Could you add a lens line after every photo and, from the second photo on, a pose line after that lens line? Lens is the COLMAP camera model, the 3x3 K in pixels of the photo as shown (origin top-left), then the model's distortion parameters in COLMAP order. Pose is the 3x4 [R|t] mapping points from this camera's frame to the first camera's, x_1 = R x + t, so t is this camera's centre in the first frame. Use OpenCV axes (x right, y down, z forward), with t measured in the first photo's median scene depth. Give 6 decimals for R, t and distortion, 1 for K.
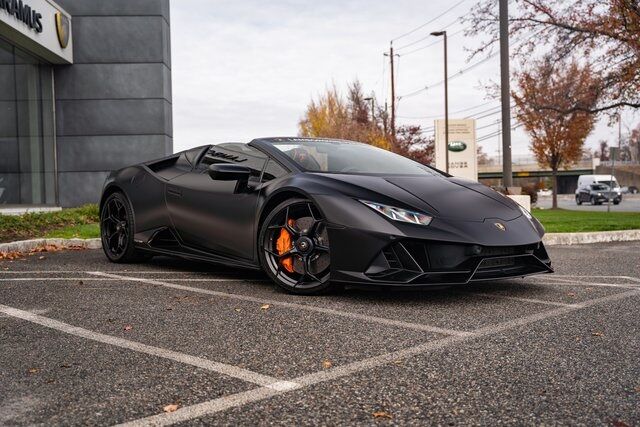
lens RADIAL K [[696.0, 0, 320.0], [0, 696.0, 213.5], [0, 0, 1]] dist [-0.013143, 0.203165]
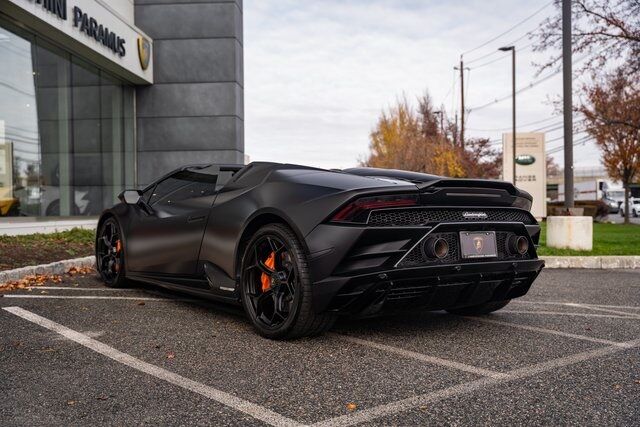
lens RADIAL K [[675.4, 0, 320.0], [0, 675.4, 213.5], [0, 0, 1]] dist [-0.004447, 0.118224]
pose [[0.994519, 0.012334, -0.103823, 0.009988], [-0.013614, 0.999840, -0.011624, -0.008312], [0.103663, 0.012974, 0.994528, 0.002551]]
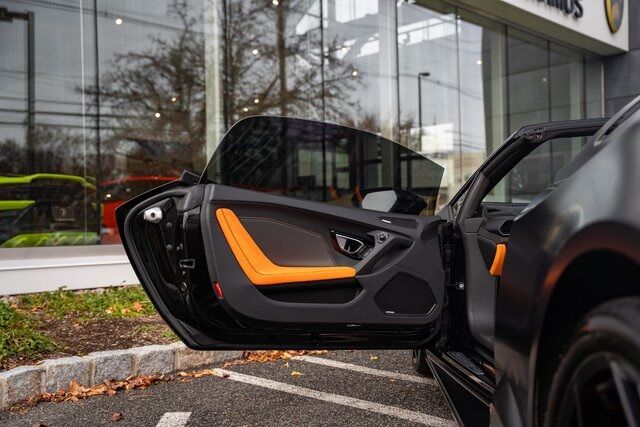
lens RADIAL K [[725.6, 0, 316.6], [0, 725.6, 234.9], [0, 0, 1]] dist [-0.132438, 0.530624]
pose [[0.697854, 0.009860, -0.716172, -0.010311], [-0.005512, 0.999950, 0.008395, -0.011704], [0.716219, -0.001911, 0.697873, 0.181314]]
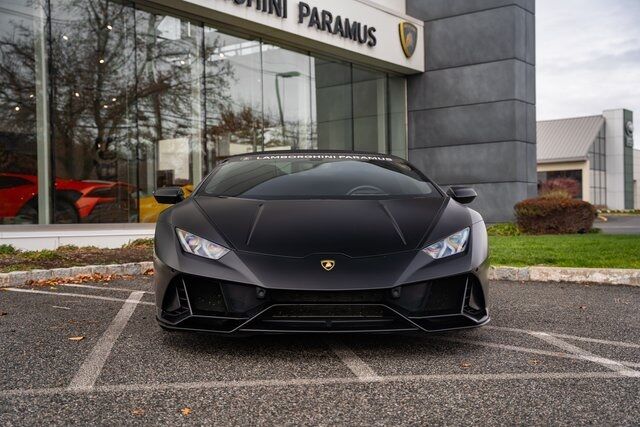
lens RADIAL K [[783.6, 0, 317.7], [0, 783.6, 226.2], [0, 0, 1]] dist [-0.011732, 0.417768]
pose [[0.784067, 0.011621, -0.620568, 0.205099], [-0.012435, 0.999918, 0.003013, -0.006866], [0.620552, 0.005355, 0.784147, 0.080581]]
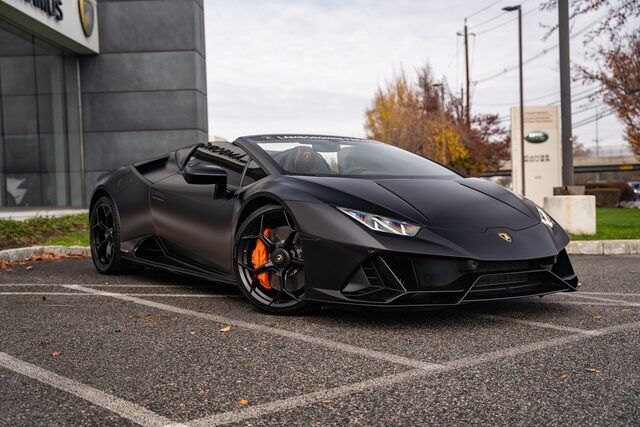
lens RADIAL K [[767.2, 0, 315.2], [0, 767.2, 219.5], [0, 0, 1]] dist [0.073058, 0.035987]
pose [[0.995214, -0.001647, -0.097702, 0.030657], [0.002441, 0.999965, 0.008005, -0.002979], [0.097686, -0.008206, 0.995183, 0.009173]]
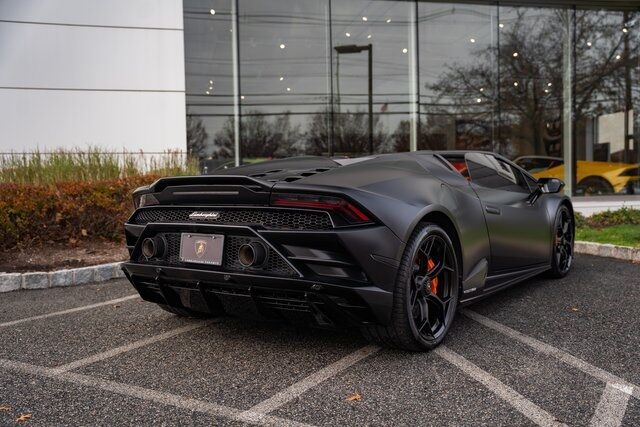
lens RADIAL K [[628.4, 0, 321.3], [0, 628.4, 223.0], [0, 0, 1]] dist [0.002969, 0.032761]
pose [[0.195693, 0.061473, -0.978737, 0.234213], [-0.000458, 0.998039, 0.062594, -0.020927], [0.980665, -0.011801, 0.195337, 0.236450]]
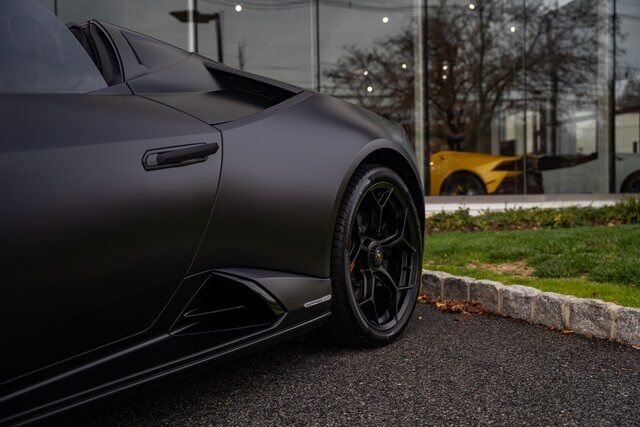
lens RADIAL K [[681.8, 0, 320.0], [0, 681.8, 213.5], [0, 0, 1]] dist [0.003286, 0.008452]
pose [[0.290053, 0.029656, -0.956551, 0.113887], [-0.011939, 0.999554, 0.027369, -0.006866], [0.956936, 0.003482, 0.290278, 0.398210]]
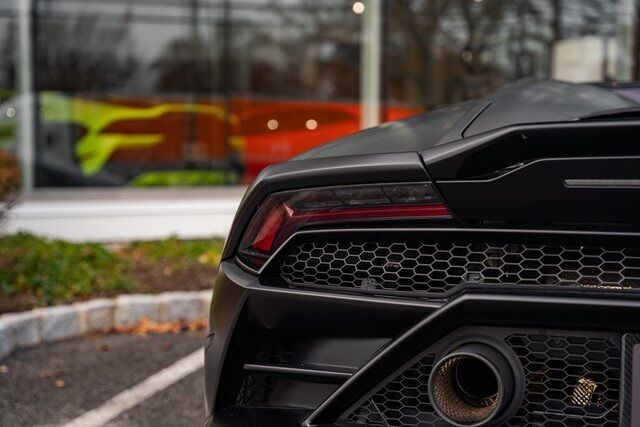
lens RADIAL K [[1050.2, 0, 320.0], [0, 1050.2, 213.5], [0, 0, 1]] dist [0.249139, 0.068437]
pose [[0.469065, 0.060792, -0.881069, 0.098584], [-0.021230, 0.998116, 0.057566, -0.020032], [0.882908, -0.008297, 0.469472, 0.168631]]
